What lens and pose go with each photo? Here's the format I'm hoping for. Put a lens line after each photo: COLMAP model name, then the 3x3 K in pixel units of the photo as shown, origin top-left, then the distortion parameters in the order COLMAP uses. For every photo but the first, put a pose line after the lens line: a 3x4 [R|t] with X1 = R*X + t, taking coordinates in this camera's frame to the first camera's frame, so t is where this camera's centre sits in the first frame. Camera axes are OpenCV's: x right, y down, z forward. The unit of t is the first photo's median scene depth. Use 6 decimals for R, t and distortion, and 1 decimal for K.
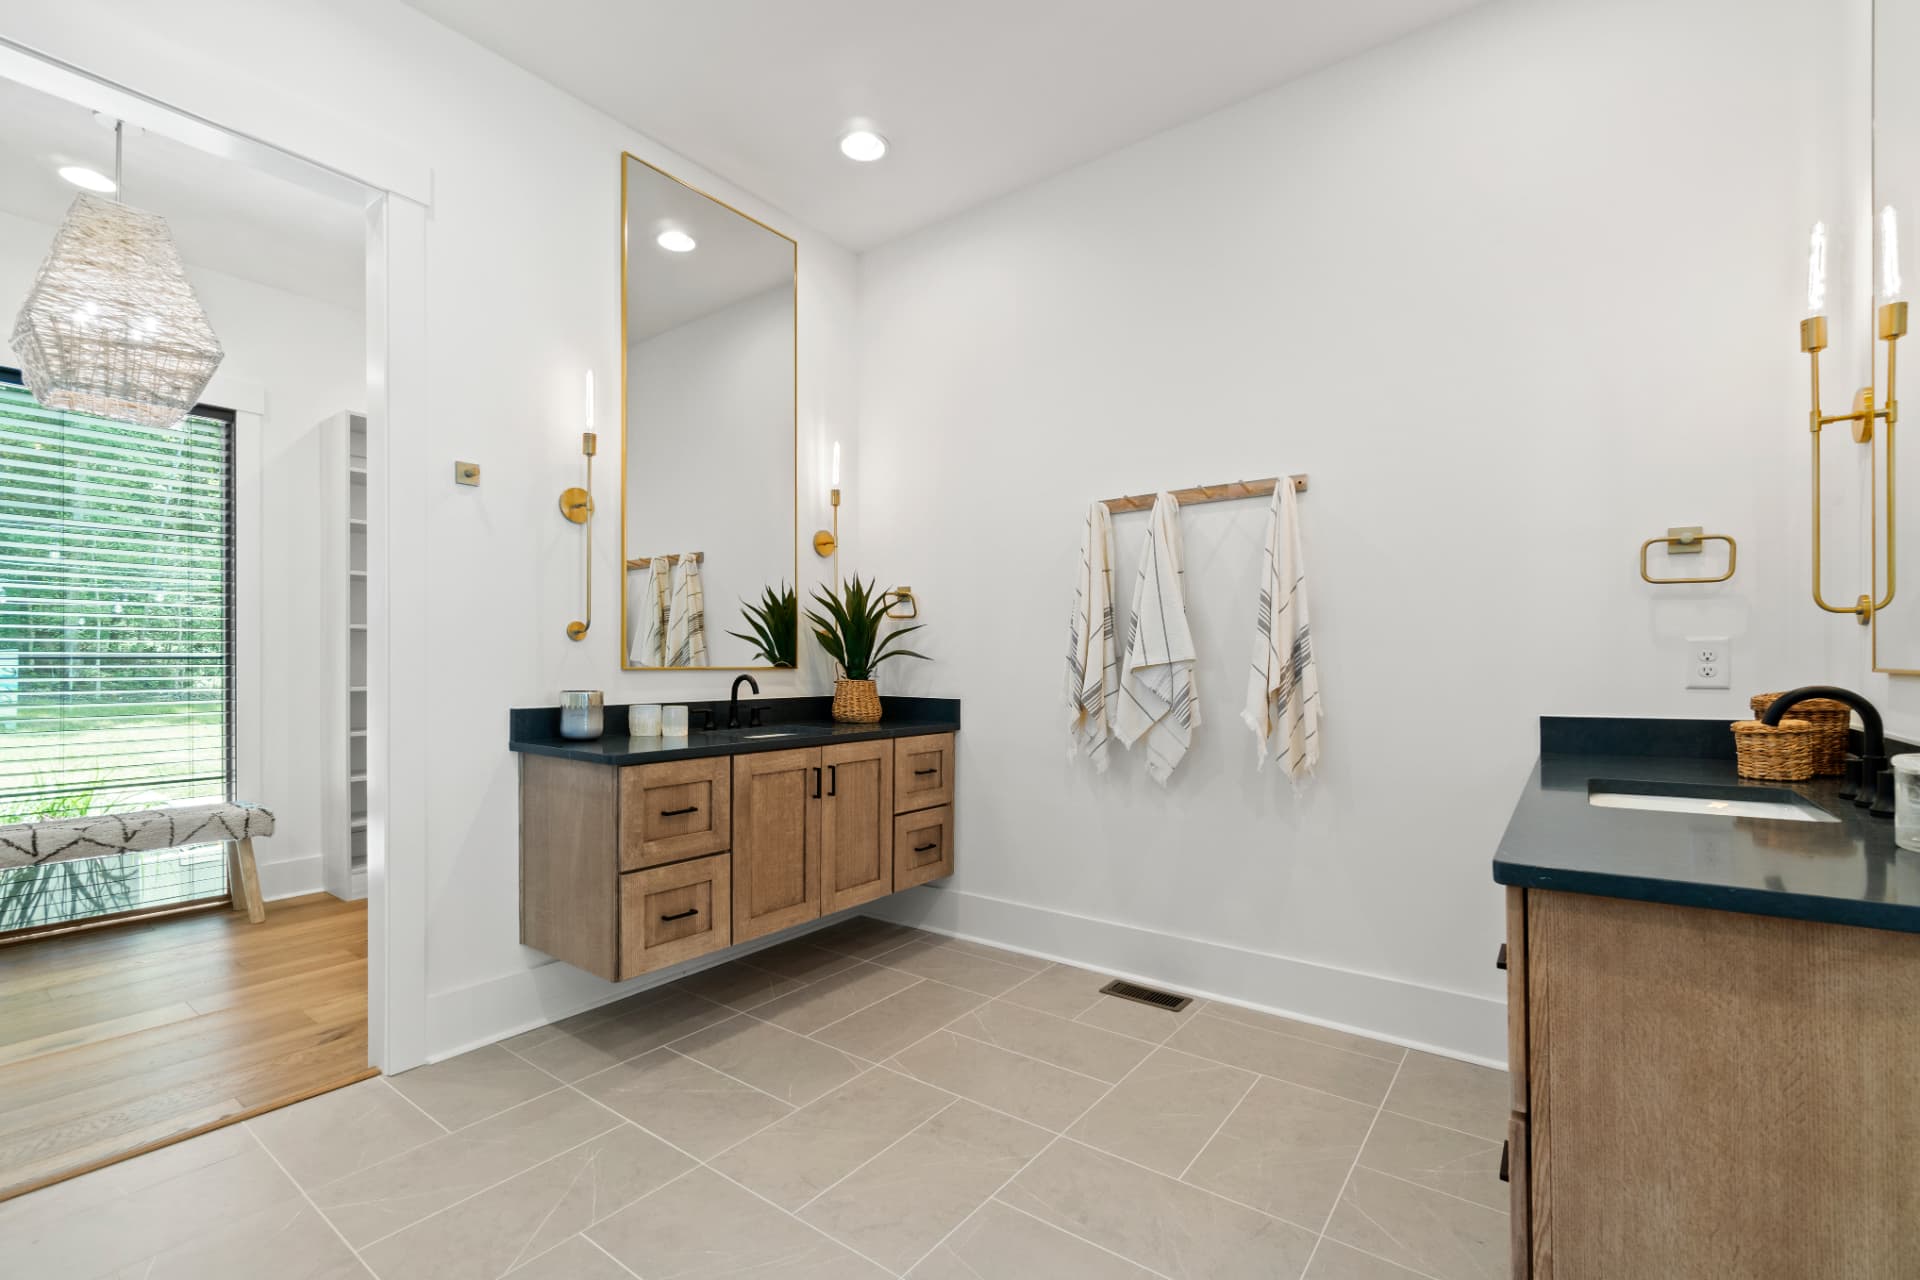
lens RADIAL K [[849.7, 0, 953.3], [0, 849.7, 662.9], [0, 0, 1]] dist [-0.003187, -0.000033]
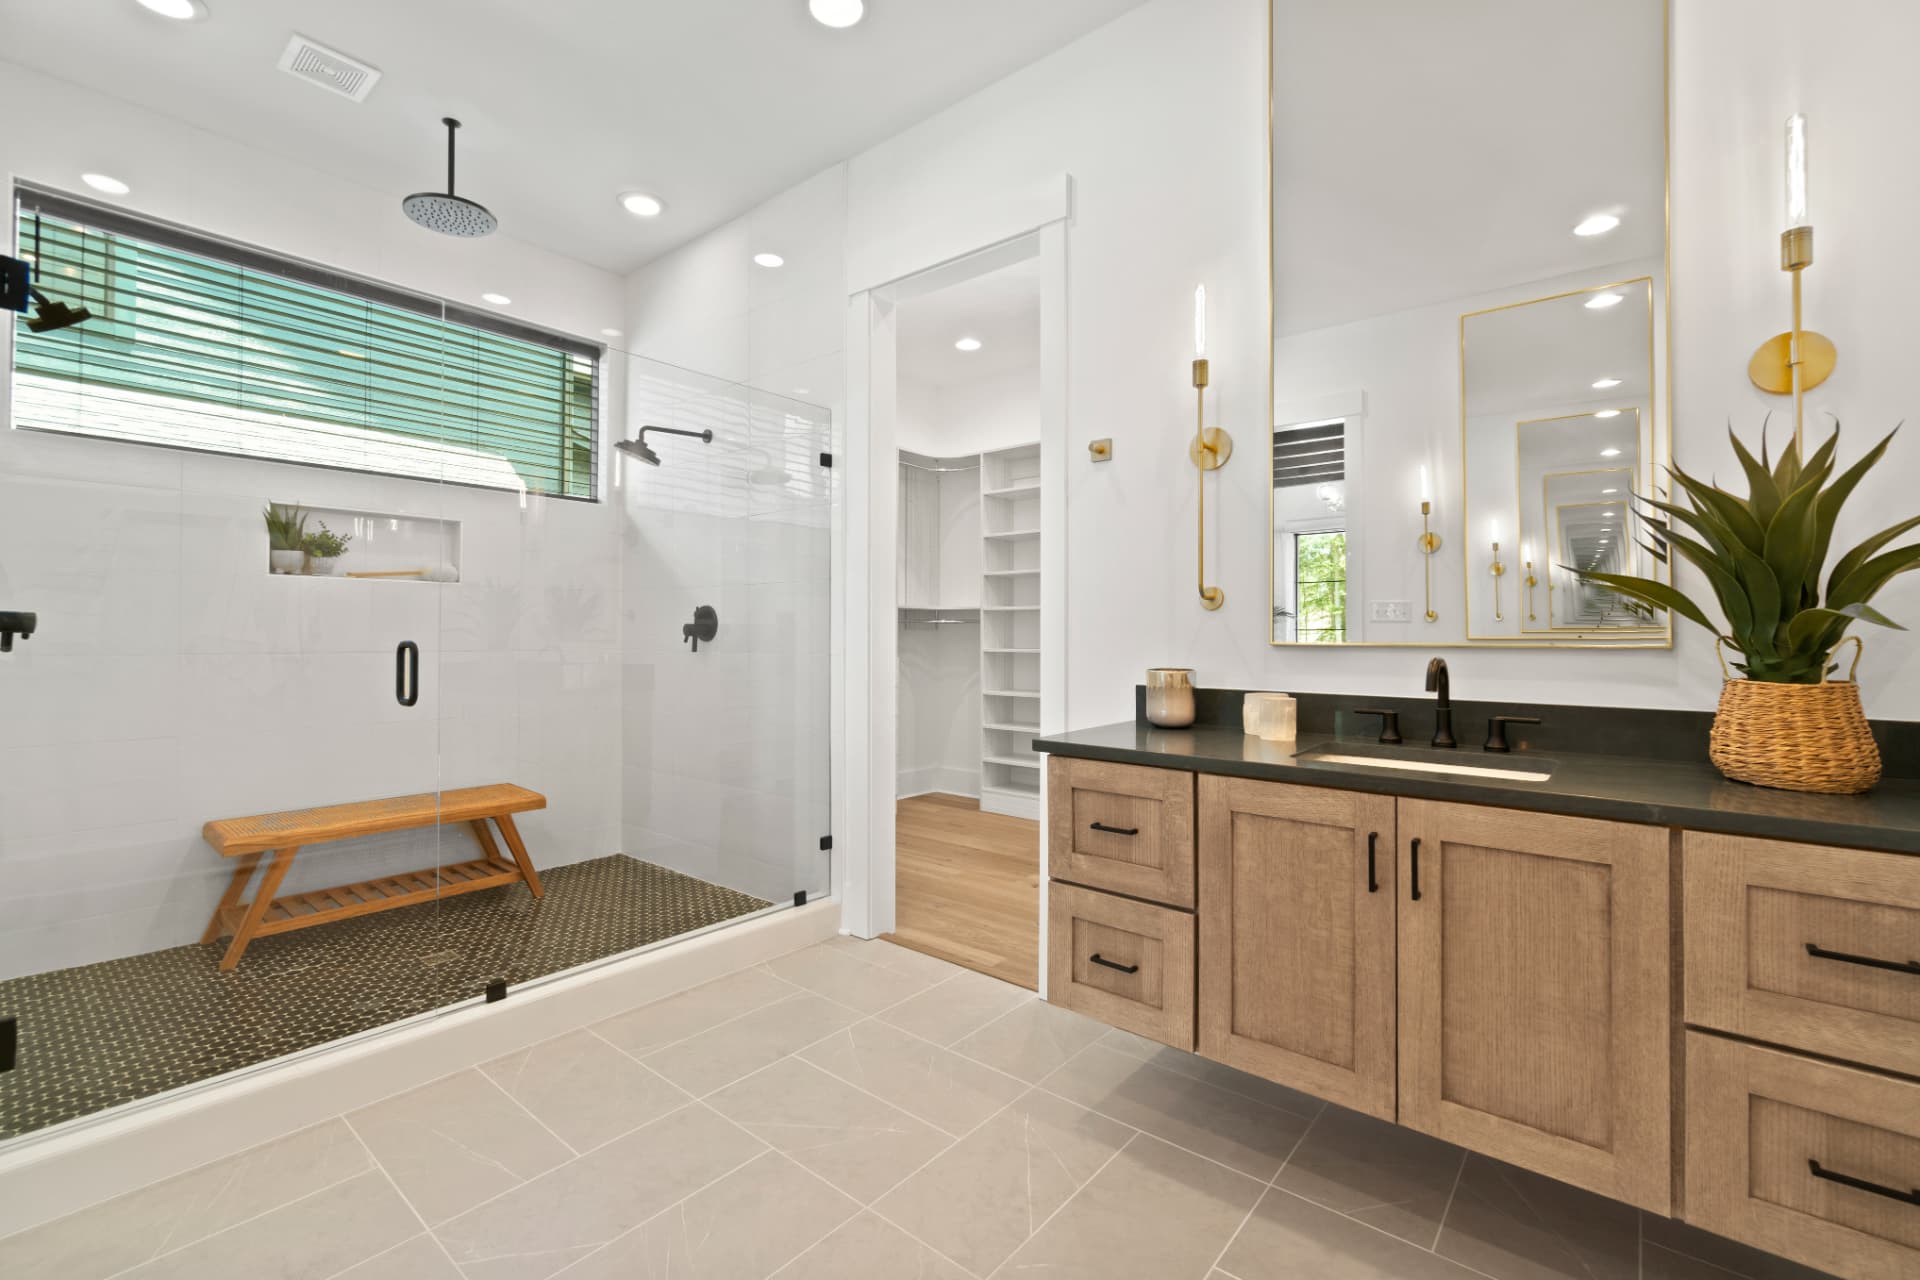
lens RADIAL K [[830.1, 0, 947.7], [0, 830.1, 628.6], [0, 0, 1]] dist [0.000417, -0.000031]
pose [[-0.056010, -0.006516, -0.998409, 0.391687], [-0.003627, 0.999973, -0.006323, -0.001669], [0.998424, 0.003267, -0.056032, 0.790640]]
